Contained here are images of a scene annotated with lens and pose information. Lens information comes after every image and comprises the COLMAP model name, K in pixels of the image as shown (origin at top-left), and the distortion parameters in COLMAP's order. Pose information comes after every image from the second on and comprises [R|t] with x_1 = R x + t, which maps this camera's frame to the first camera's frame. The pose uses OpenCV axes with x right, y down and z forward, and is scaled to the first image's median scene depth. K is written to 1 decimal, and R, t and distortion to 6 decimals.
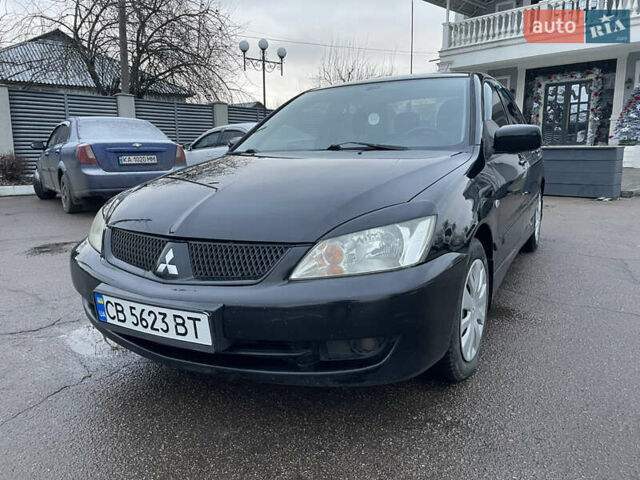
lens RADIAL K [[488.0, 0, 323.2], [0, 488.0, 240.7], [0, 0, 1]] dist [0.048534, -0.054927]
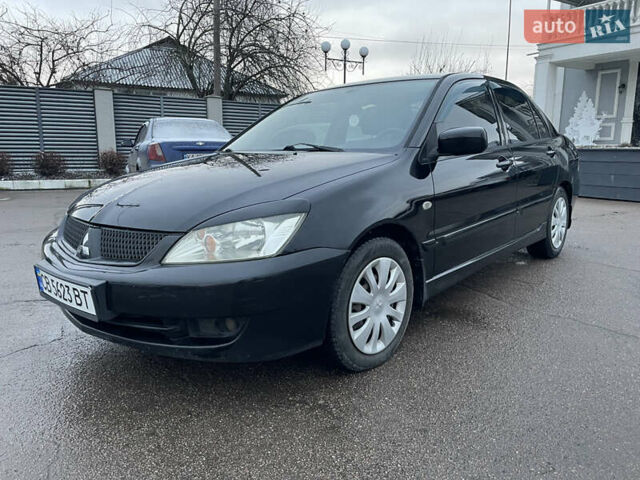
lens RADIAL K [[488.0, 0, 320.7], [0, 488.0, 240.4], [0, 0, 1]] dist [0.048534, -0.054927]
pose [[0.979691, 0.044675, -0.195473, 0.407997], [-0.044167, 0.999000, 0.006960, 0.000750], [0.195588, 0.001815, 0.980684, -0.046435]]
